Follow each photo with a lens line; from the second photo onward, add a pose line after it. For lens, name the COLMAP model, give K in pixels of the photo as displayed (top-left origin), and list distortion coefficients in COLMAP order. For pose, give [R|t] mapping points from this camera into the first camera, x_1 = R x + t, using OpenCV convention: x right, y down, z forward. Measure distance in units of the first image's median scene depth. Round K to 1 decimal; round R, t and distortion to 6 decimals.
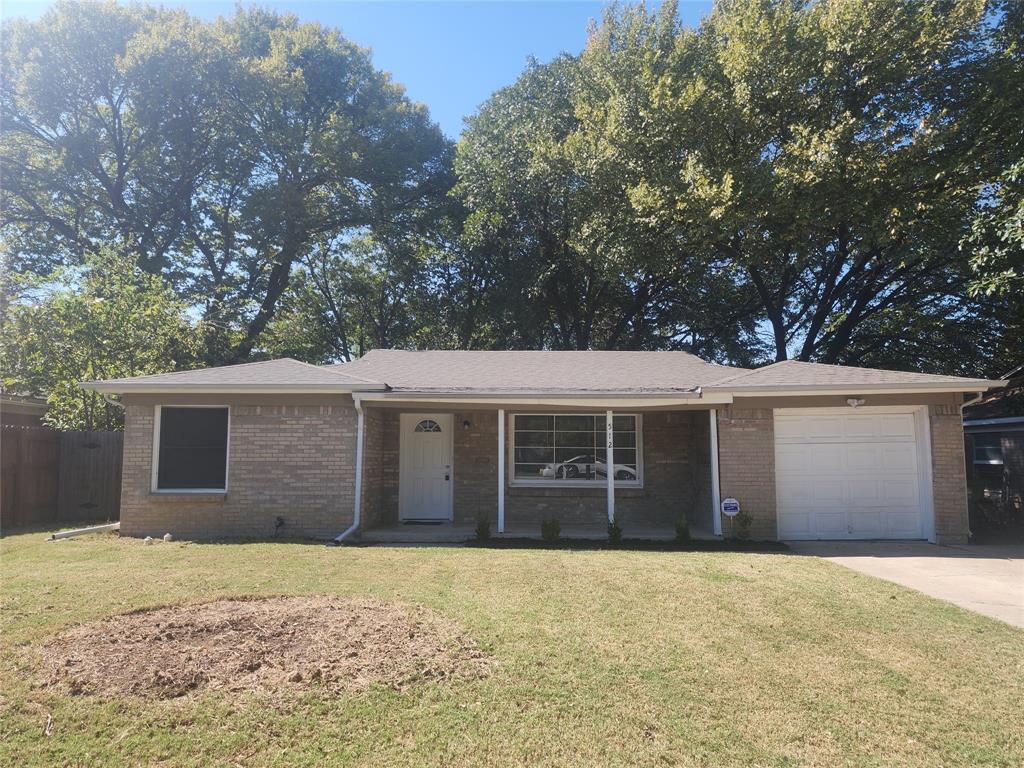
lens RADIAL K [[677.8, 0, 517.1], [0, 677.8, 383.1], [0, 0, 1]] dist [0.020644, -0.019602]
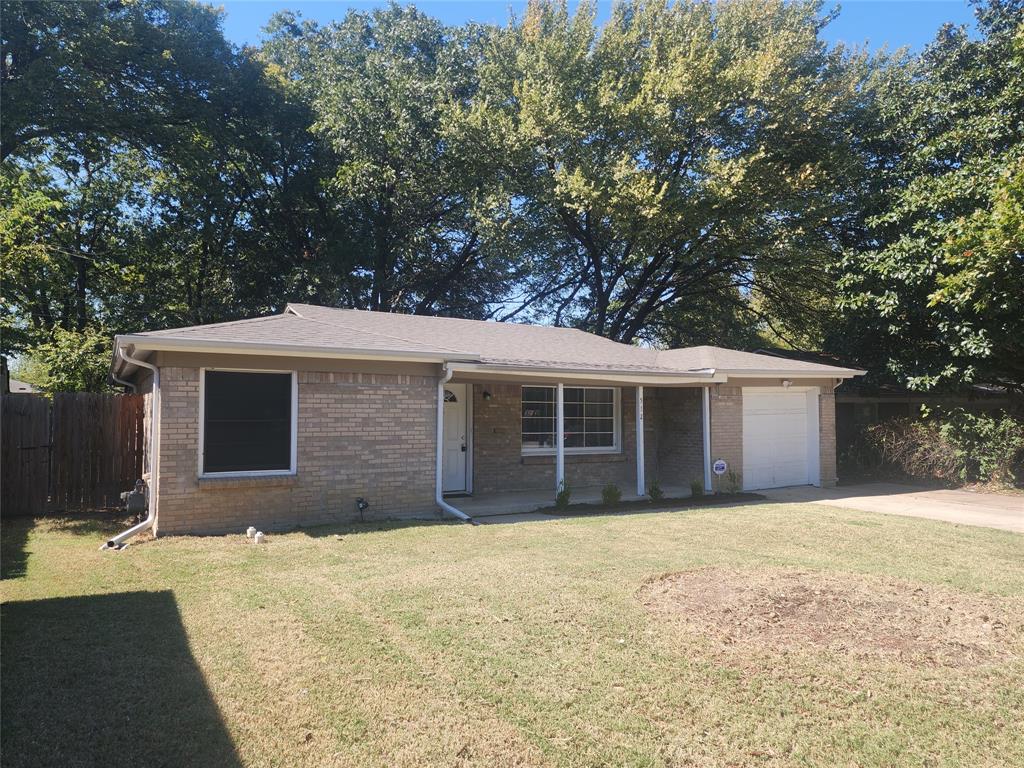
lens RADIAL K [[677.8, 0, 517.3], [0, 677.8, 386.0], [0, 0, 1]] dist [0.020644, -0.019602]
pose [[0.862174, 0.020116, 0.506213, -0.617106], [-0.050850, 0.997601, 0.046963, -0.001849], [-0.504054, -0.066232, 0.861129, 0.139202]]
